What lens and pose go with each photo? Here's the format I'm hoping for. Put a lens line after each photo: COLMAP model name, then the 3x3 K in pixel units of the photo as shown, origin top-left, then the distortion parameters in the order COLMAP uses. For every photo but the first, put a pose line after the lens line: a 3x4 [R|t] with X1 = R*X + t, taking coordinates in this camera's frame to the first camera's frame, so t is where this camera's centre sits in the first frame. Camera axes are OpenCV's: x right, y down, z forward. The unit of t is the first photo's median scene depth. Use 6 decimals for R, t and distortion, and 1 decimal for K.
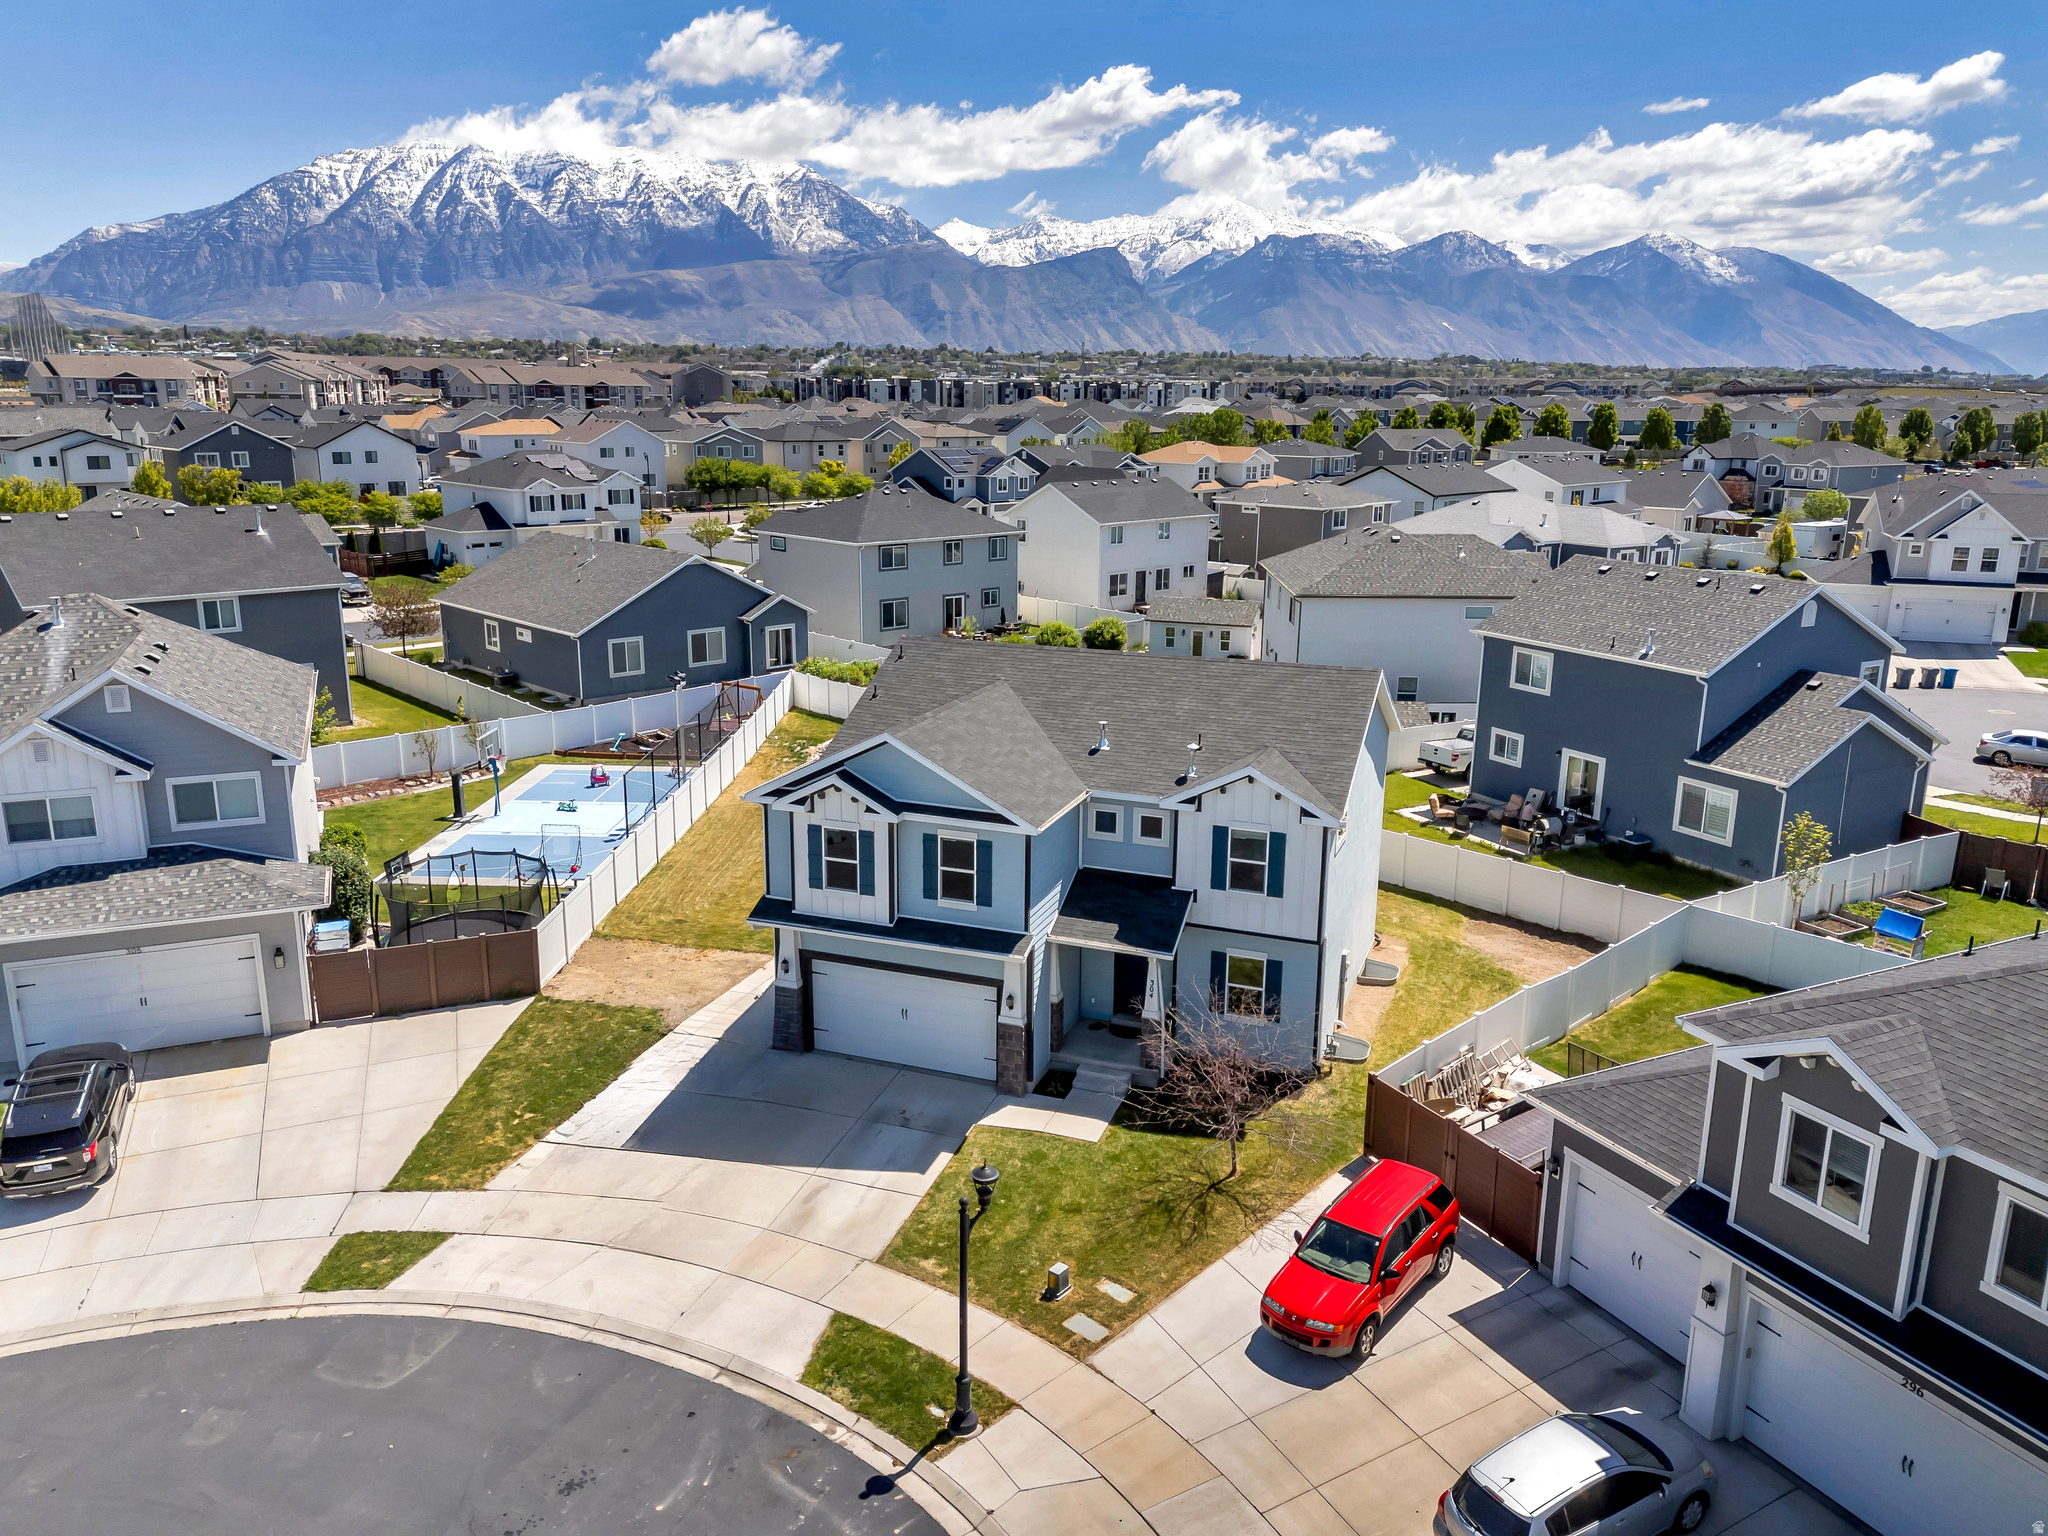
lens RADIAL K [[1500.6, 0, 1018.0], [0, 1500.6, 752.6], [0, 0, 1]] dist [0.086545, -0.087629]
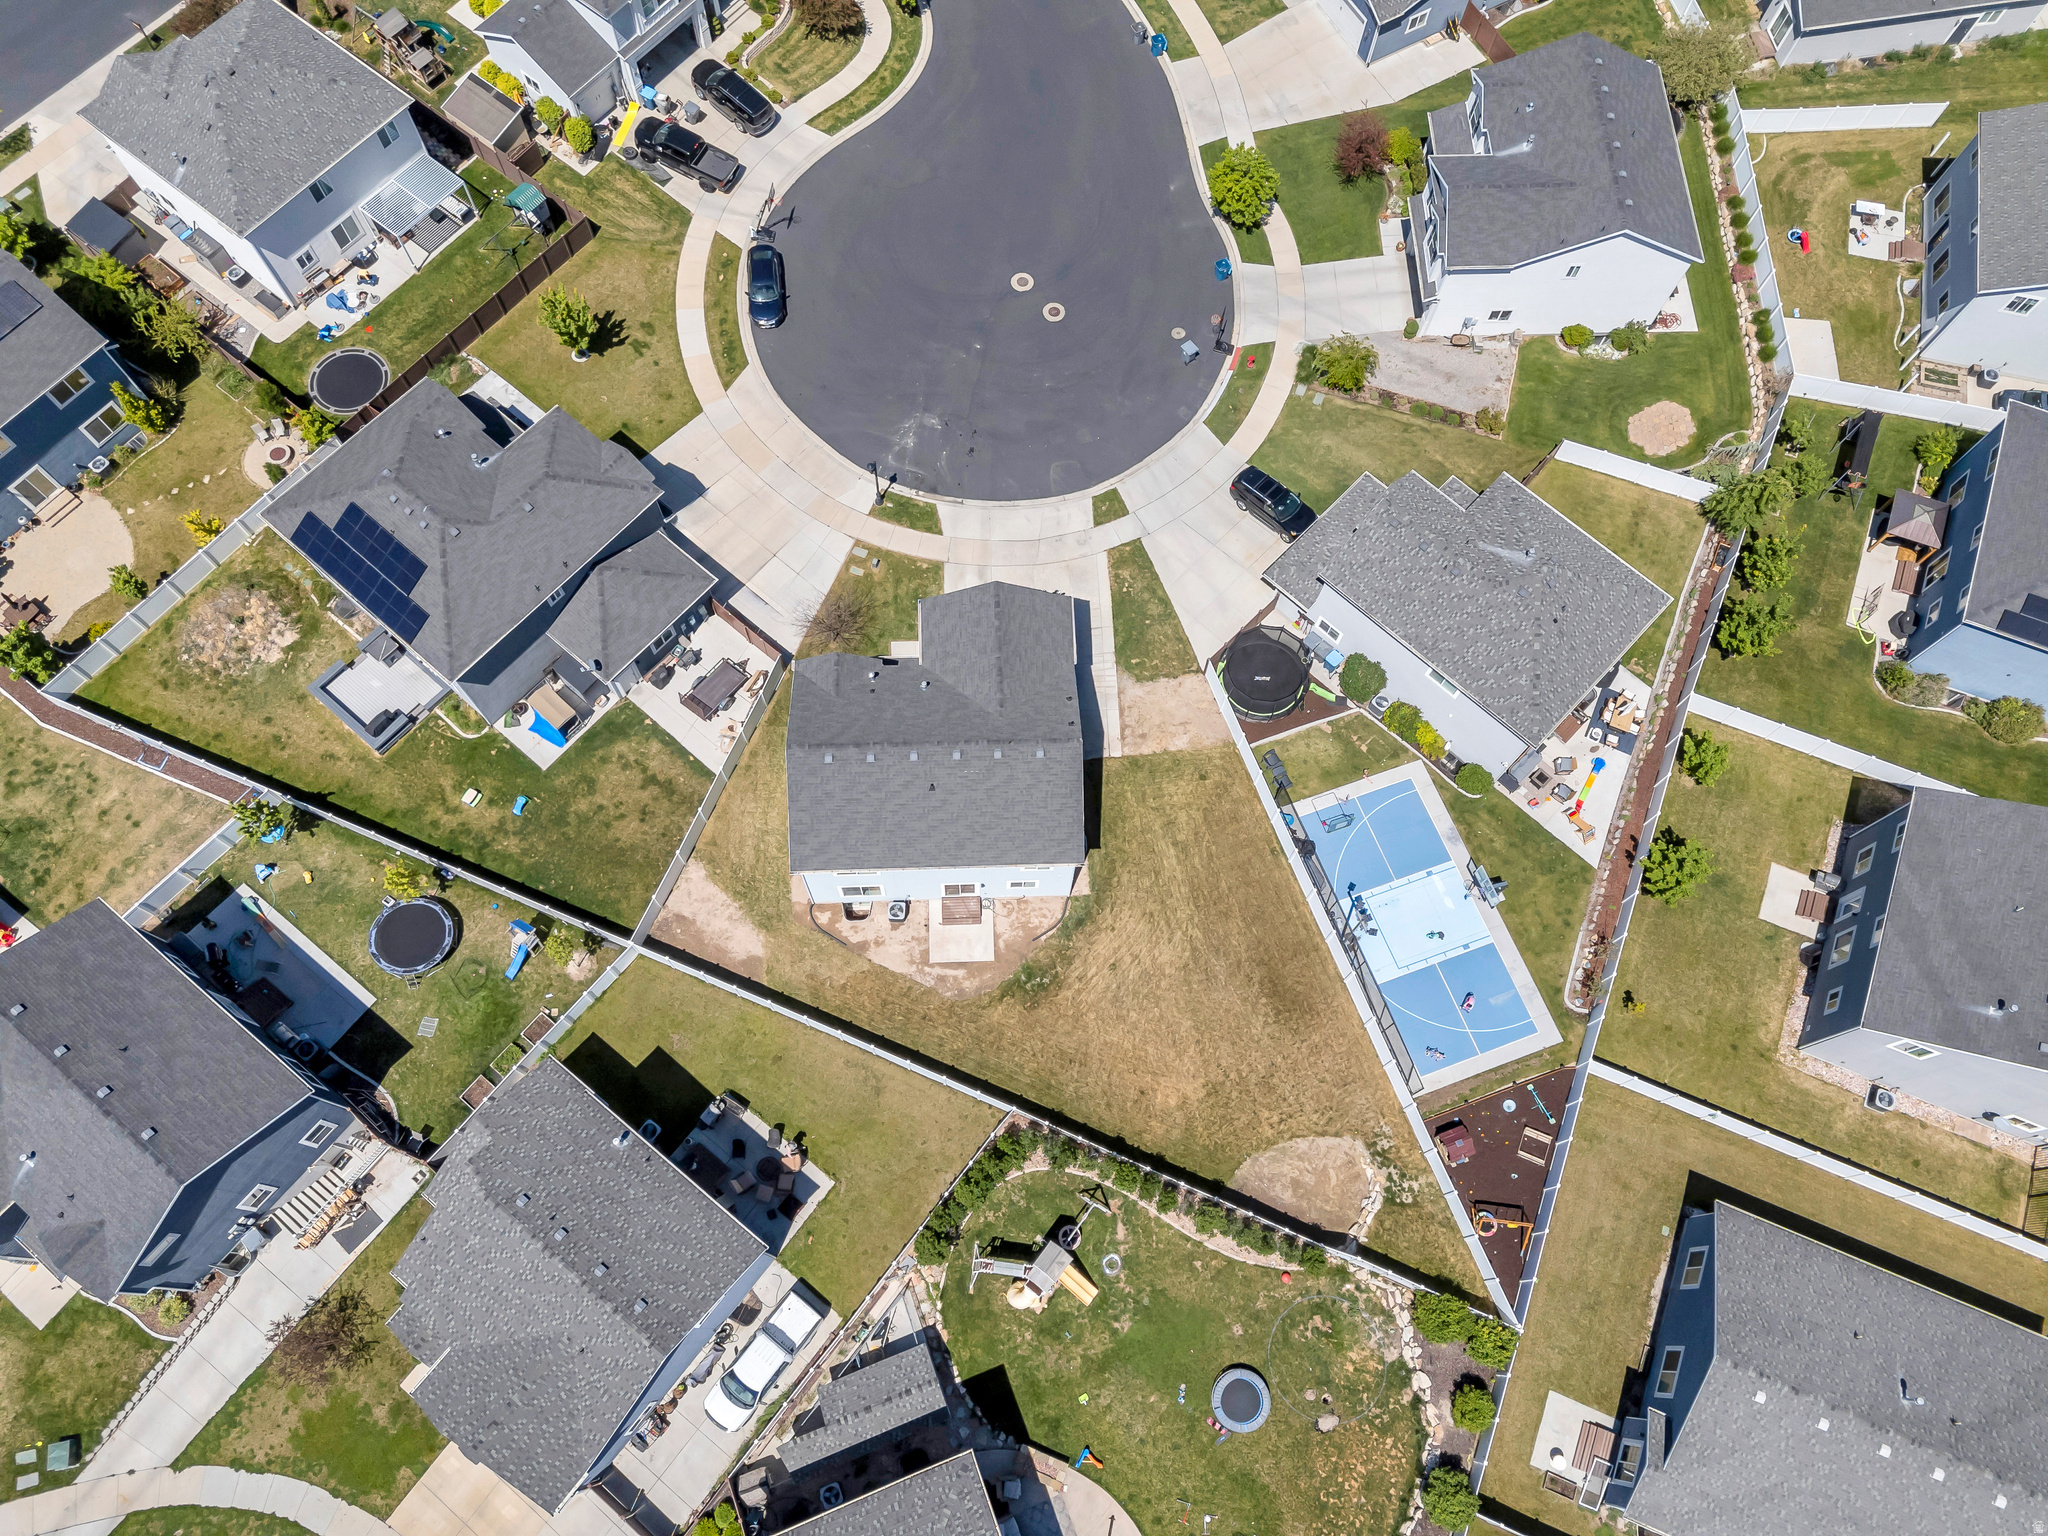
lens RADIAL K [[1501.8, 0, 1024.0], [0, 1501.8, 768.0], [0, 0, 1]] dist [0.085148, -0.080072]
pose [[-0.917112, 0.362272, -0.166329, 0.302549], [-0.126975, 0.130038, 0.983345, -1.933532], [0.377867, 0.922957, -0.073260, 1.309914]]
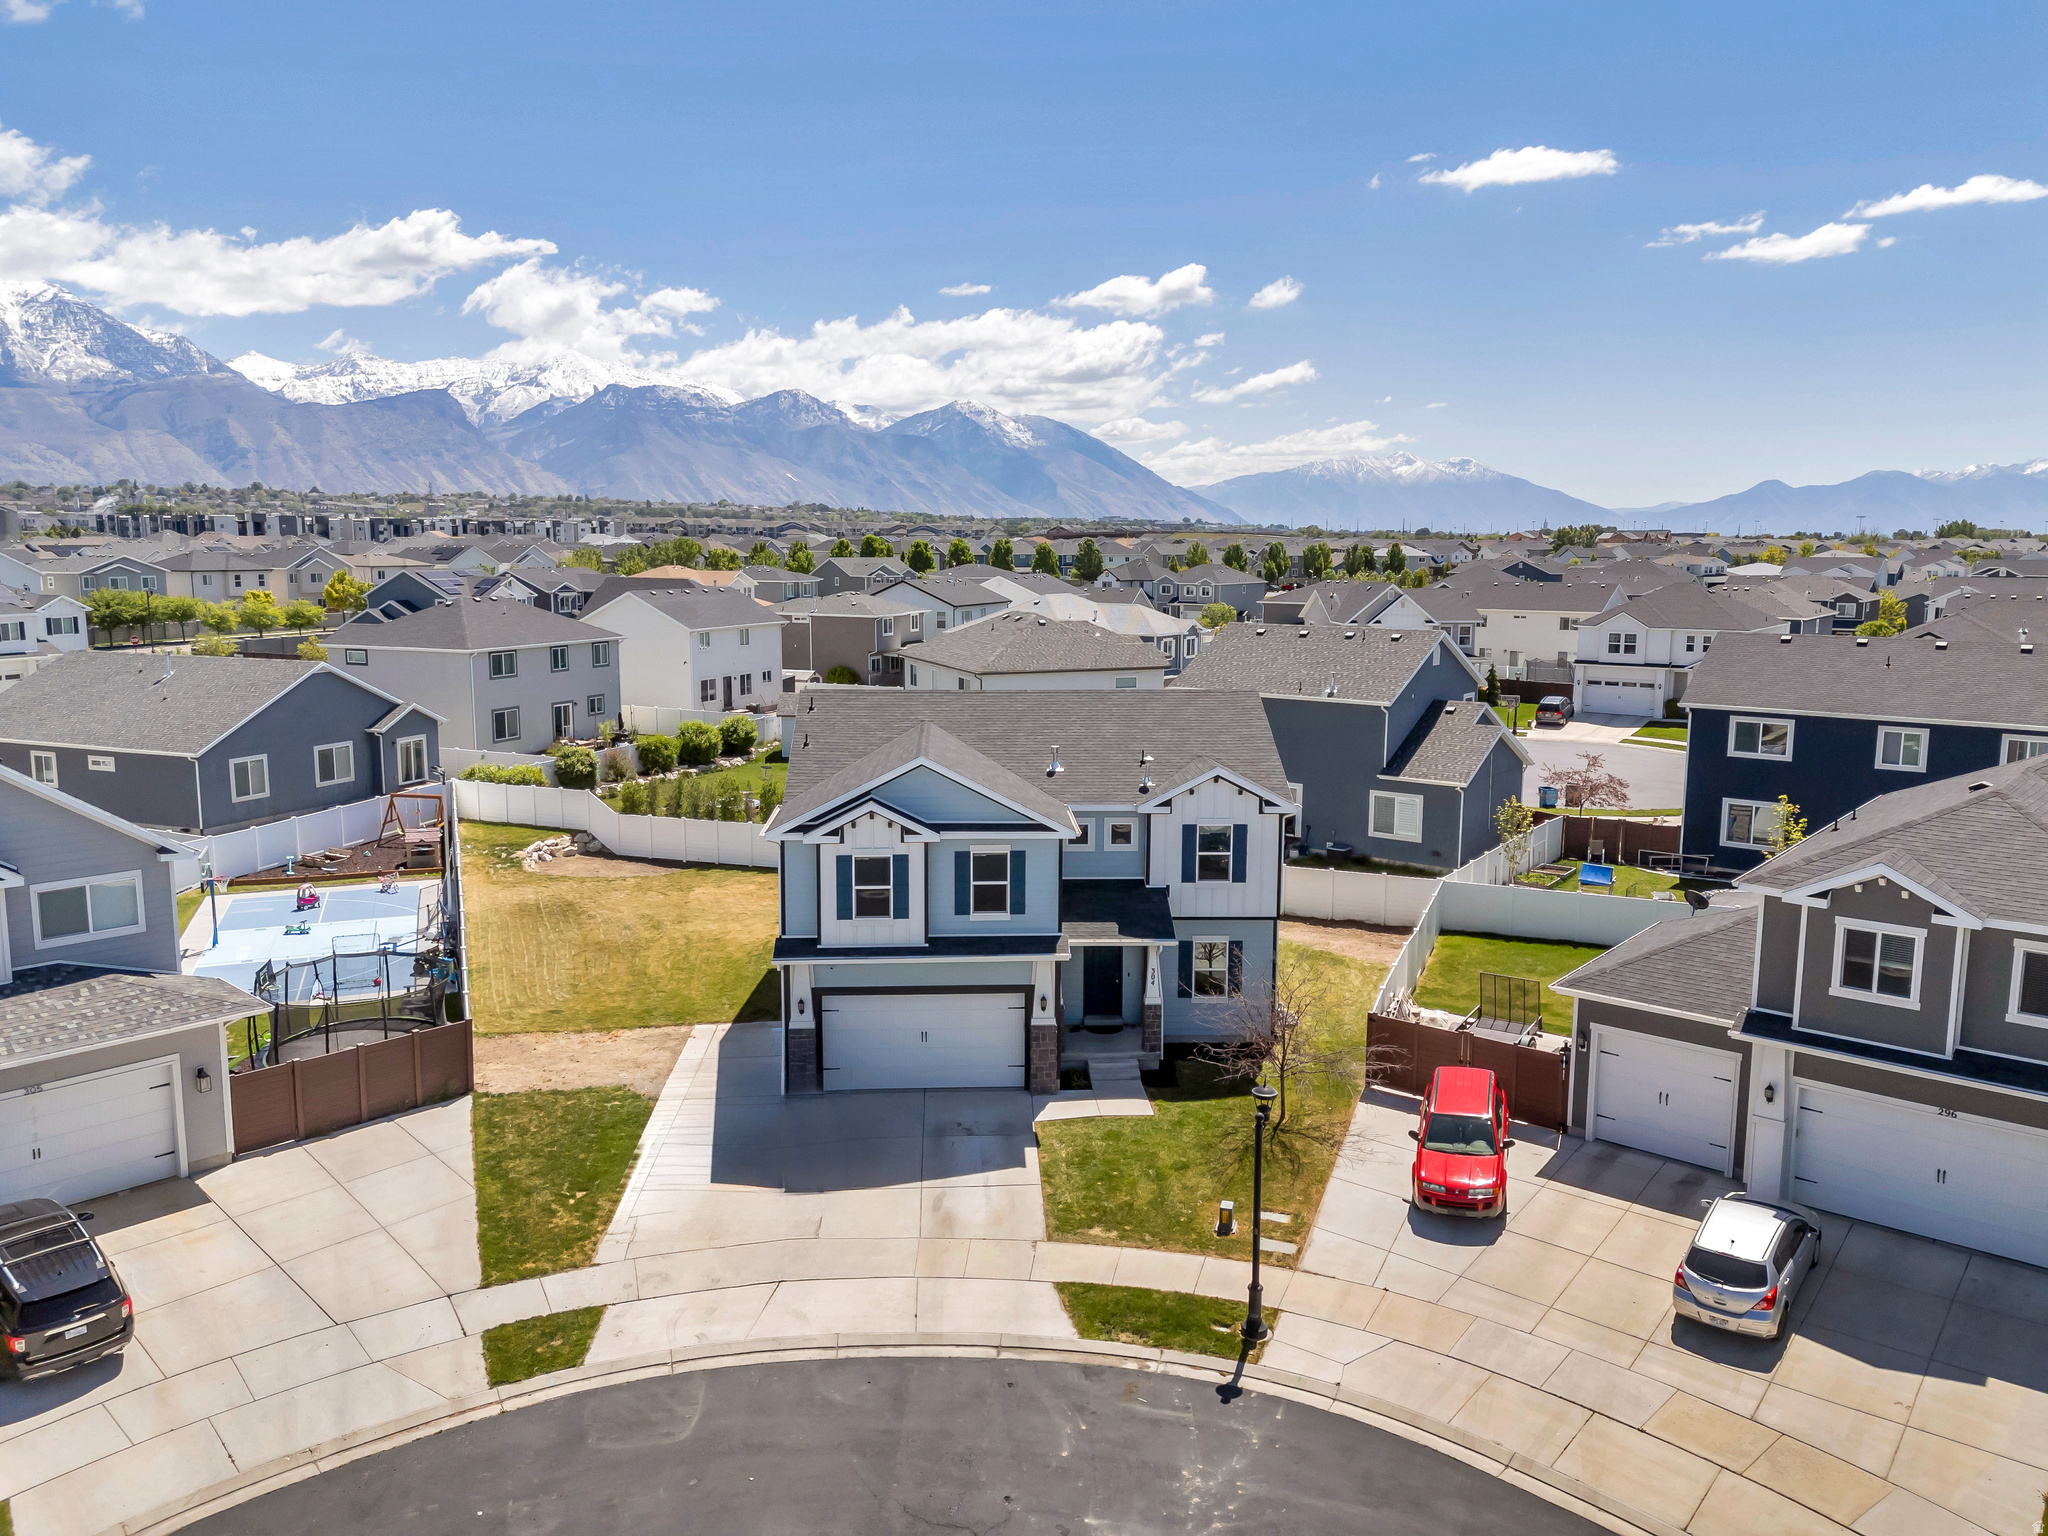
lens RADIAL K [[1500.6, 0, 1018.0], [0, 1500.6, 752.6], [0, 0, 1]] dist [0.086545, -0.087629]
pose [[0.914458, -0.061927, 0.399915, -0.412676], [0.098700, 0.992509, -0.071999, 0.061216], [-0.392461, 0.105312, 0.913720, 0.016062]]
